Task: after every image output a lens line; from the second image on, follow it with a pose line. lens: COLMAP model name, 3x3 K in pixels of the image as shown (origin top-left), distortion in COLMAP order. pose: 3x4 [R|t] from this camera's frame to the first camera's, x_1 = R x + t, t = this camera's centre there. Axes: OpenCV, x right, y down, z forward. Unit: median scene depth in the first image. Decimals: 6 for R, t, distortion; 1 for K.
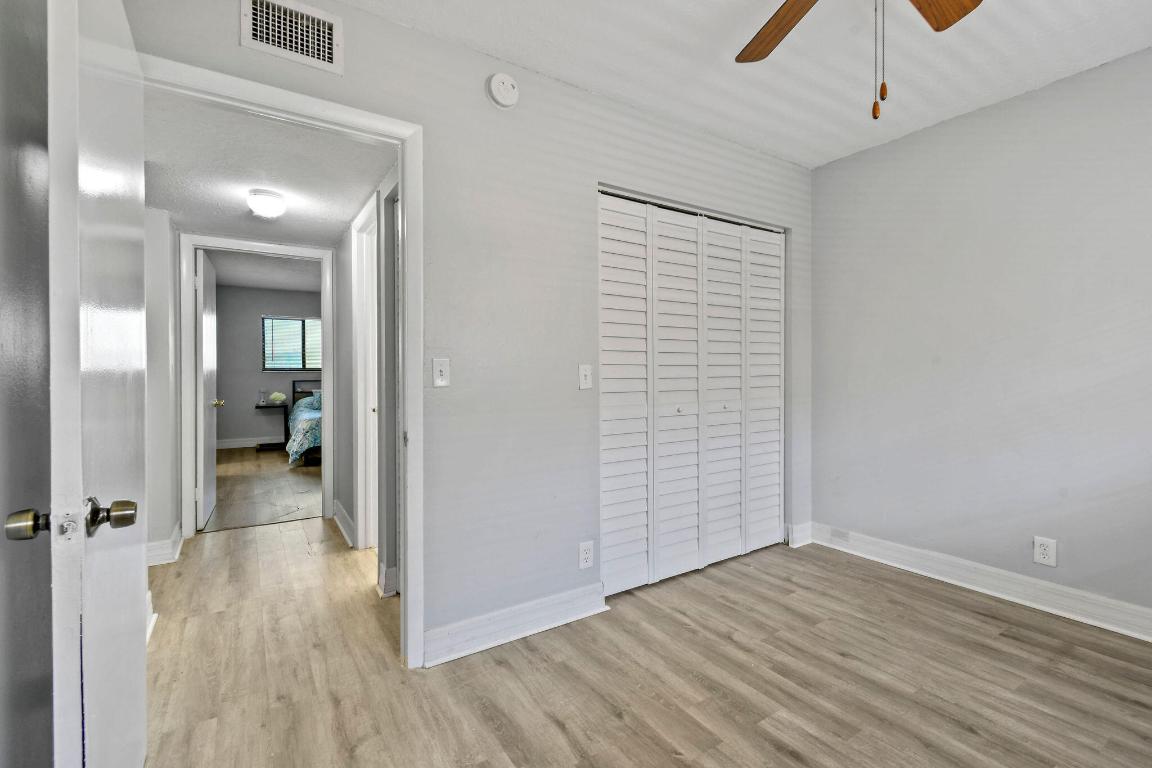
lens RADIAL K [[515.0, 0, 577.7], [0, 515.0, 378.0], [0, 0, 1]] dist [-0.001224, -0.003099]
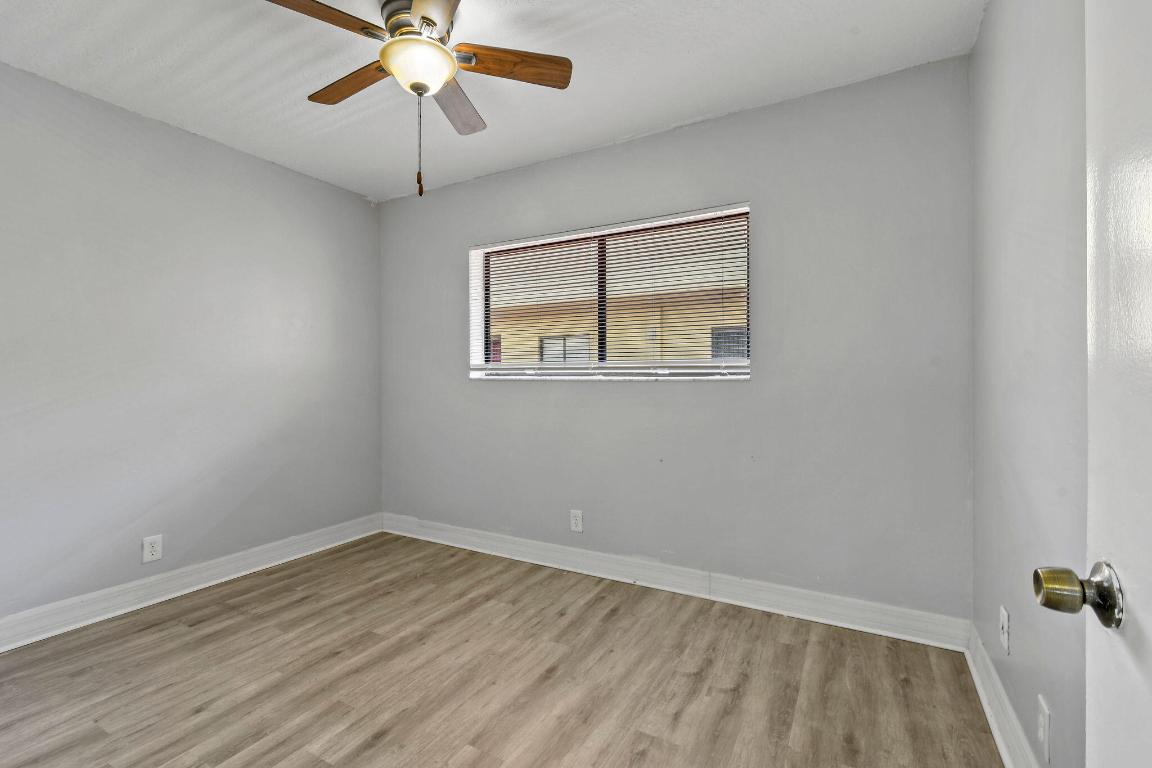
lens RADIAL K [[515.0, 0, 574.7], [0, 515.0, 382.2], [0, 0, 1]] dist [-0.001224, -0.003099]
pose [[-0.485622, 0.003215, 0.874163, -0.532905], [0.013514, 0.999901, 0.003831, -0.005173], [-0.874064, 0.013674, -0.485618, 0.849171]]
